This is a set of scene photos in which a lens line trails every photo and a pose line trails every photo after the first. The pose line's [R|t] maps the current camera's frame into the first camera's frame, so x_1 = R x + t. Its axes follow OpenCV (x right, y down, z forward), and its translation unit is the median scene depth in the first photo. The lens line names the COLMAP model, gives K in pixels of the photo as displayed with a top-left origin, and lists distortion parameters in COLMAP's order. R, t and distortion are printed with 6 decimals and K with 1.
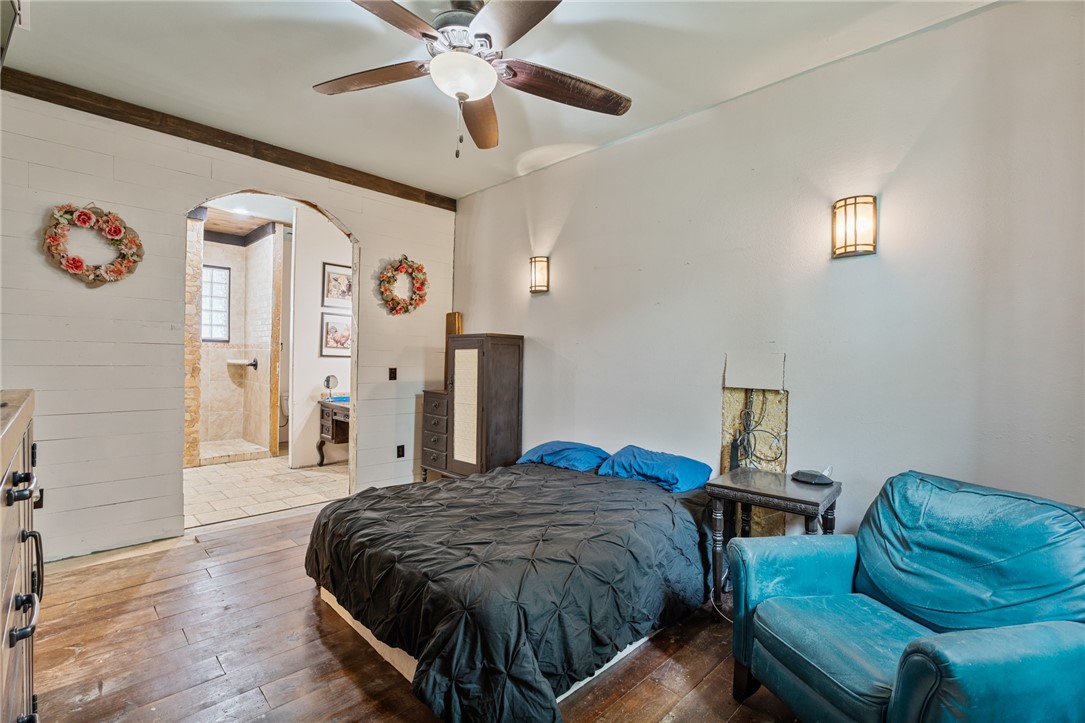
lens RADIAL K [[485.1, 0, 542.5], [0, 485.1, 361.5], [0, 0, 1]] dist [-0.000098, 0.000269]
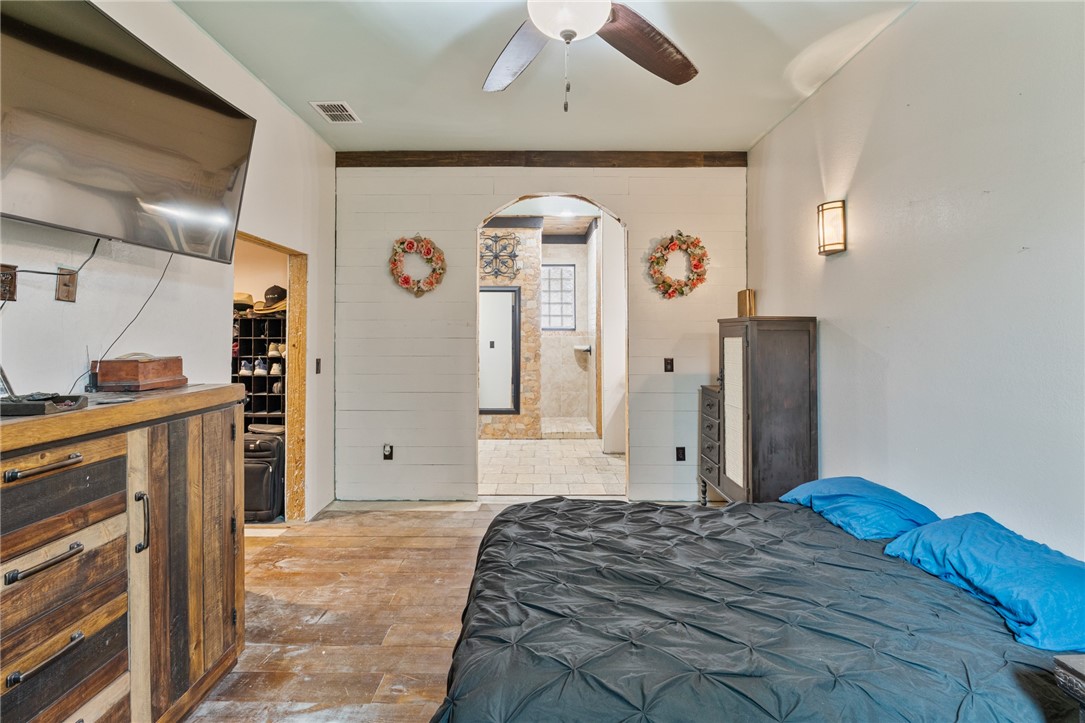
lens RADIAL K [[499.0, 0, 541.2], [0, 499.0, 324.2], [0, 0, 1]] dist [-0.001850, 0.000818]
pose [[0.705140, -0.031158, -0.708383, 0.201239], [0.006991, 0.999291, -0.036994, -0.019236], [0.709034, 0.021133, 0.704858, 0.212211]]
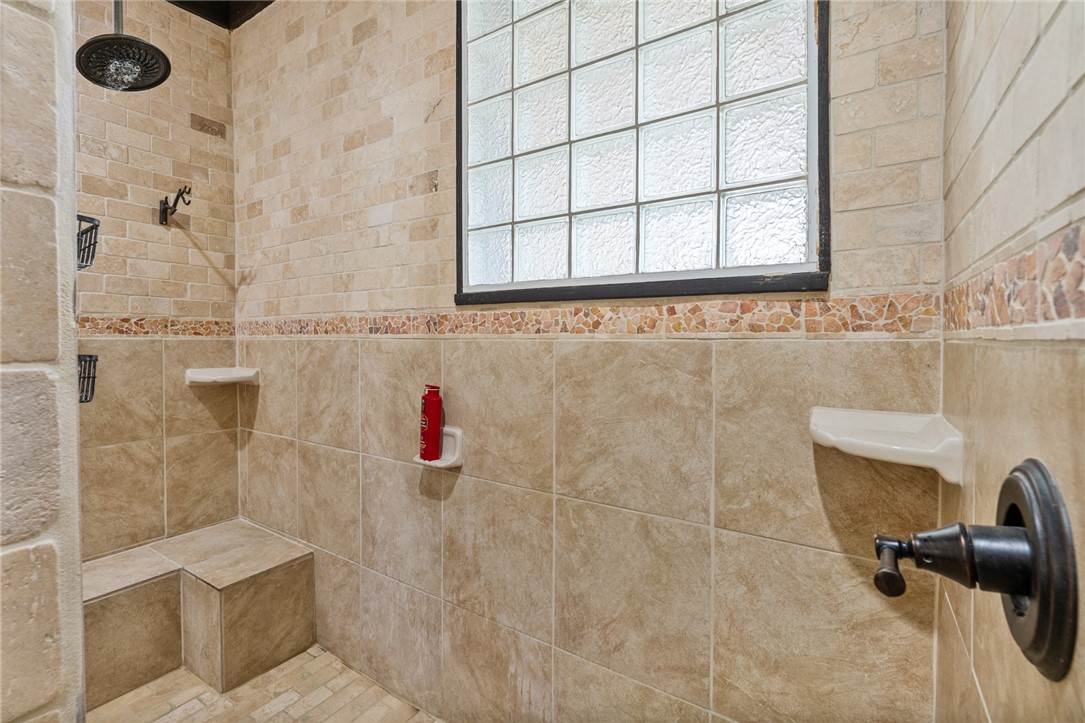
lens RADIAL K [[485.1, 0, 542.5], [0, 485.1, 361.5], [0, 0, 1]] dist [-0.000098, 0.000269]
pose [[0.206263, 0.018226, -0.978327, -0.880913], [-0.005169, 0.999833, 0.017537, -0.033959], [0.978483, 0.001440, 0.206323, 1.495713]]
